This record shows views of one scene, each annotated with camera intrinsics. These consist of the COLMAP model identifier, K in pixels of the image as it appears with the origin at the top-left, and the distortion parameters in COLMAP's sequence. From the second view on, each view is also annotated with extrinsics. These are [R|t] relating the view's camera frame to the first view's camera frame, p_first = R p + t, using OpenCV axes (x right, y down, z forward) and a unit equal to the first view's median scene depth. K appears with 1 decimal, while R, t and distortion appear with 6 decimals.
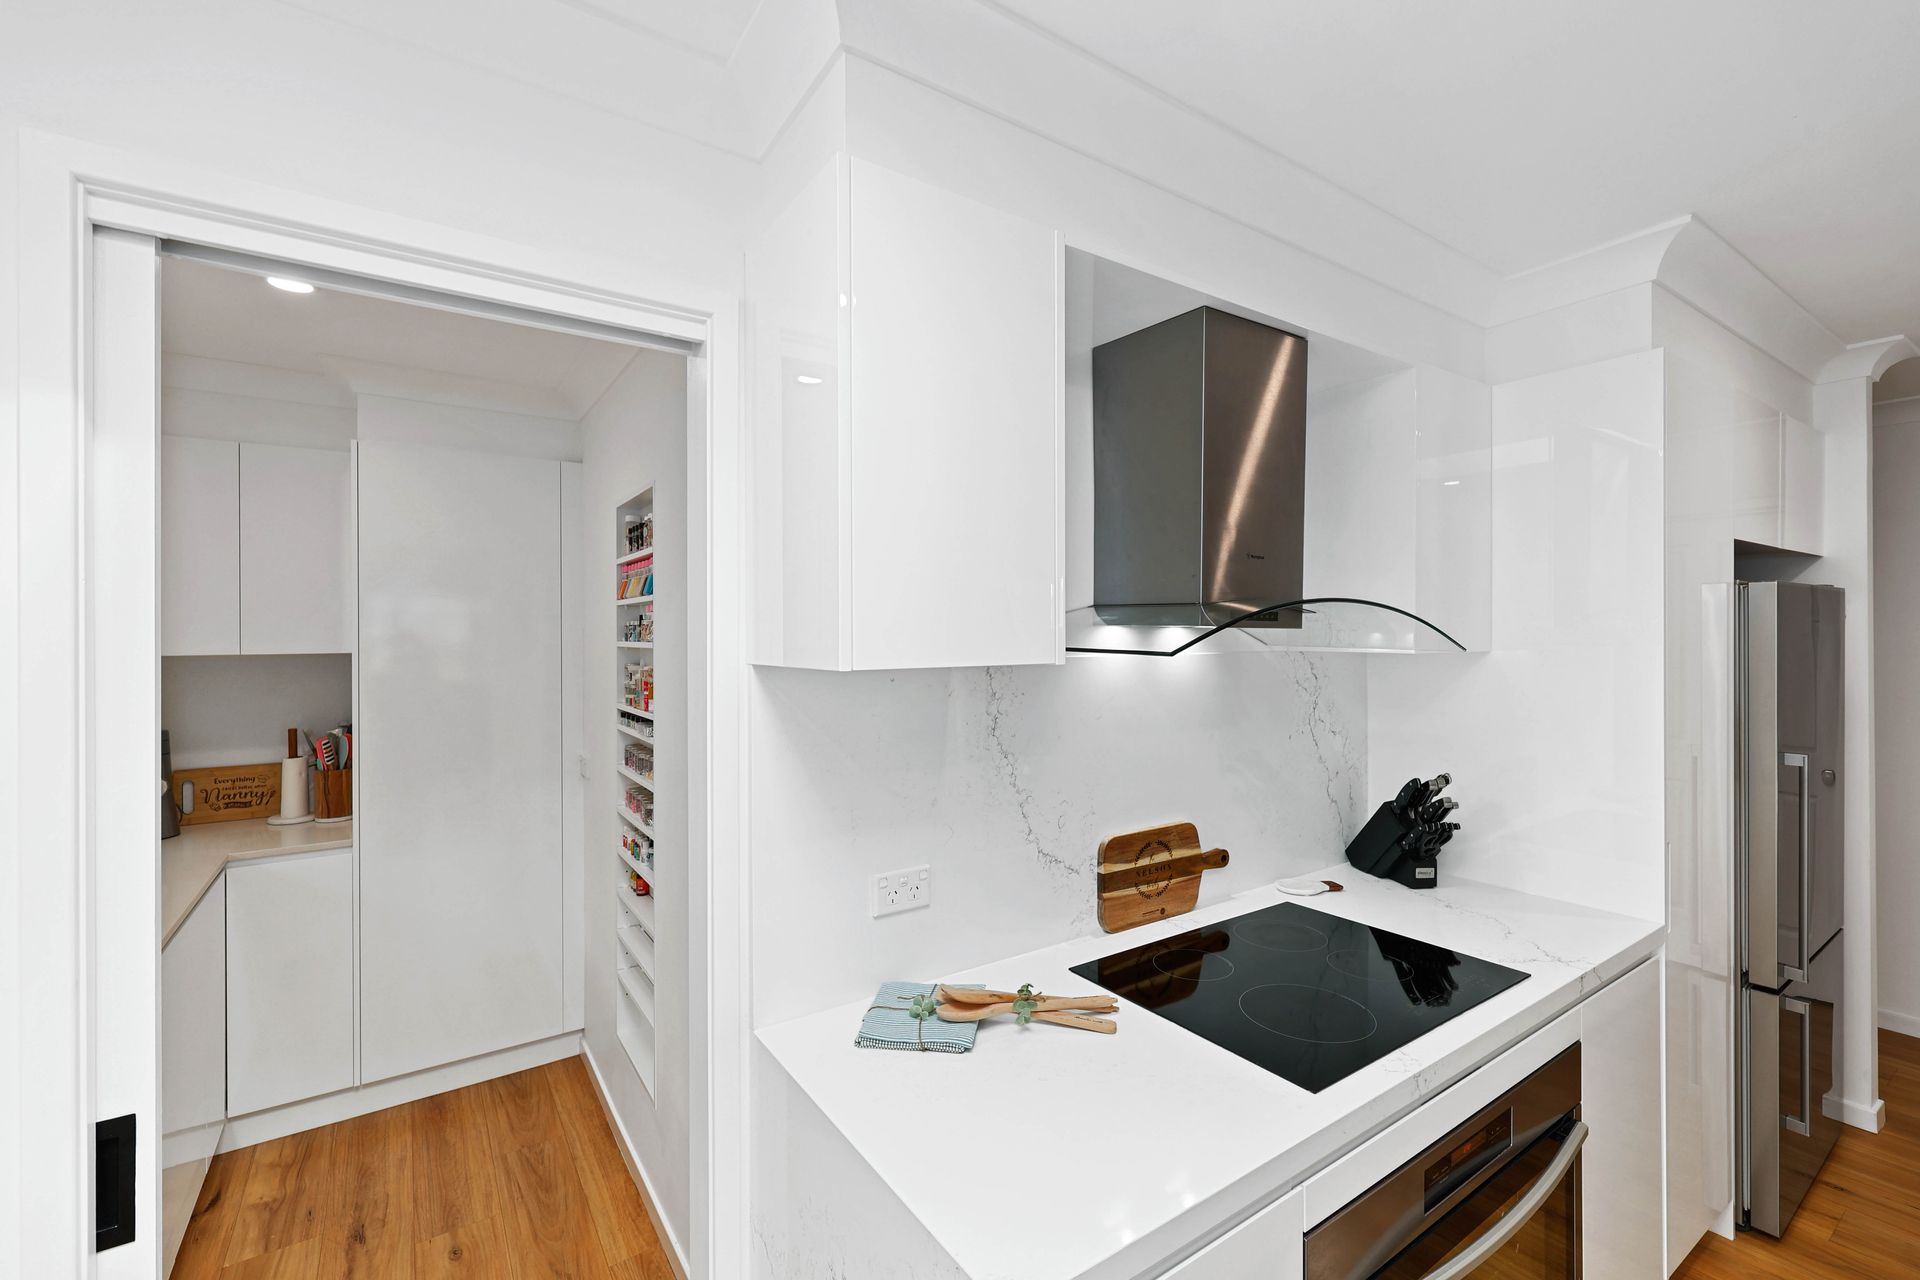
lens RADIAL K [[827.2, 0, 970.1], [0, 827.2, 632.8], [0, 0, 1]] dist [0.004383, -0.002041]
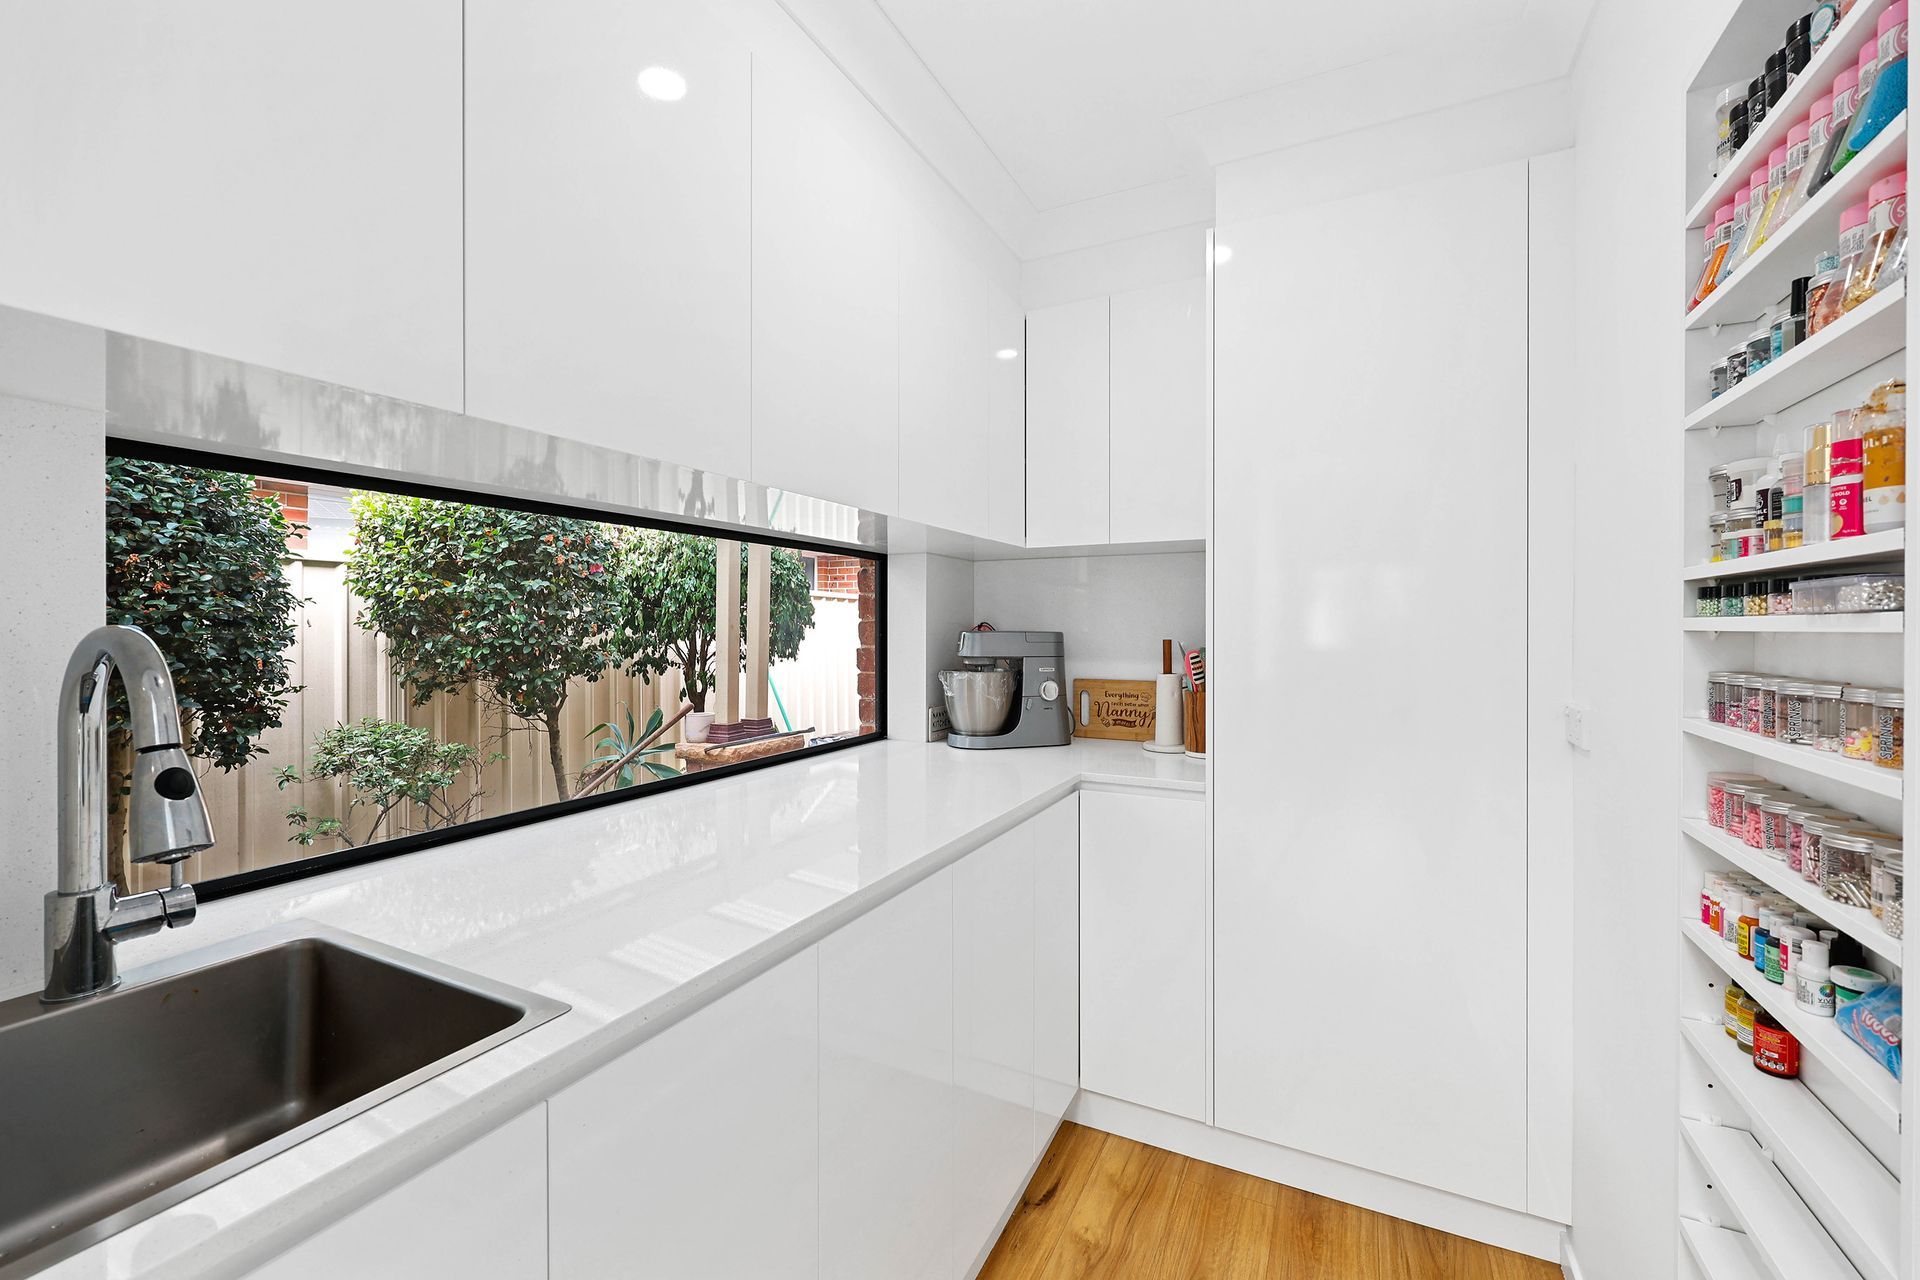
lens RADIAL K [[772.9, 0, 956.3], [0, 772.9, 629.4], [0, 0, 1]] dist [-0.000047, -0.000551]
pose [[0.471783, 0.006929, -0.881688, -0.293088], [-0.001589, 0.999974, 0.007009, 0.128165], [0.881713, -0.001906, 0.471781, 0.566581]]
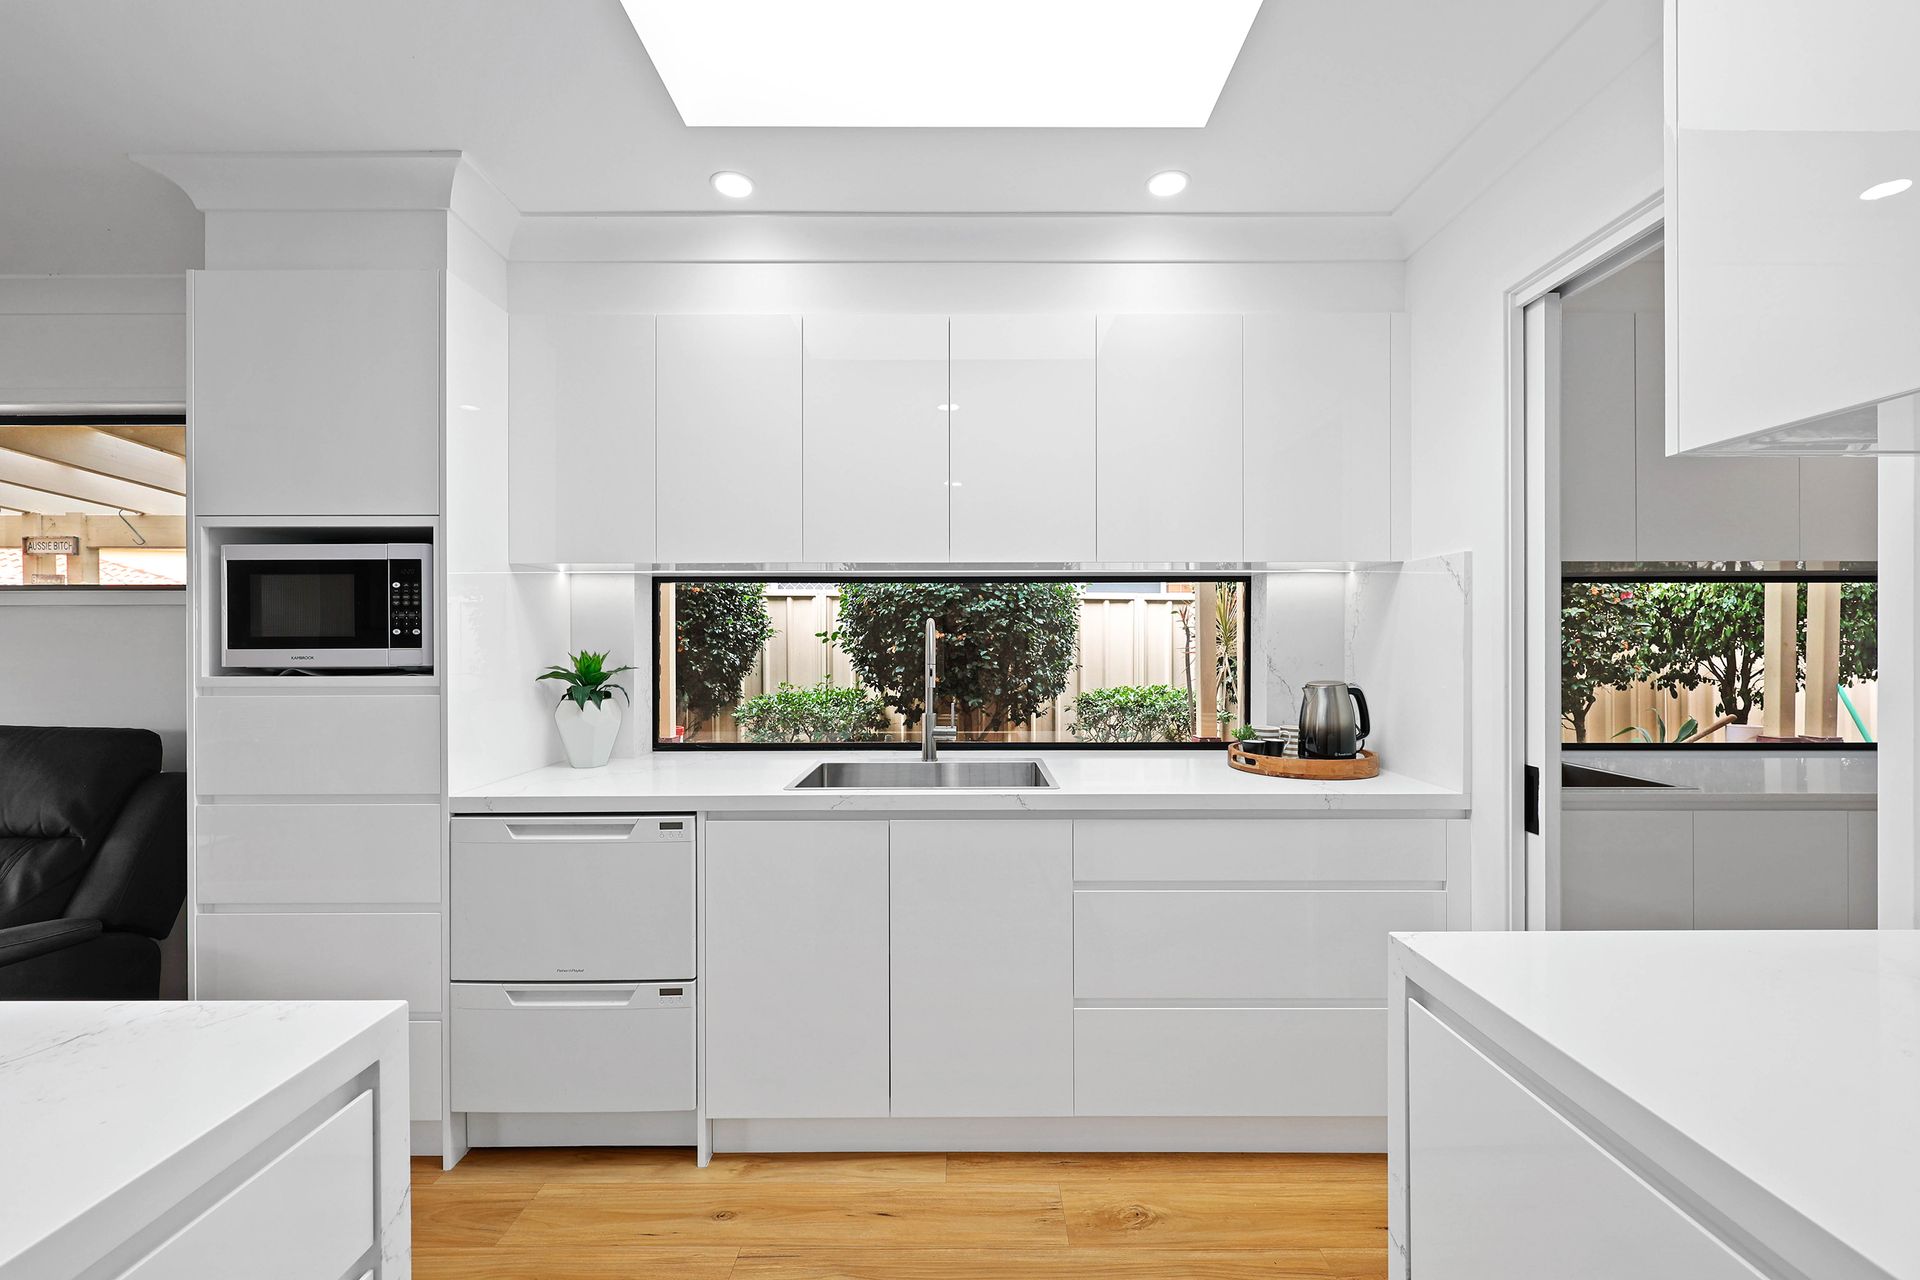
lens RADIAL K [[772.9, 0, 969.9], [0, 772.9, 641.5], [0, 0, 1]] dist [-0.000047, -0.000551]
pose [[-0.567729, 0.001767, -0.823213, 0.498322], [0.004196, 0.999991, -0.000748, 0.123141], [0.823205, -0.003879, -0.567732, 0.398930]]
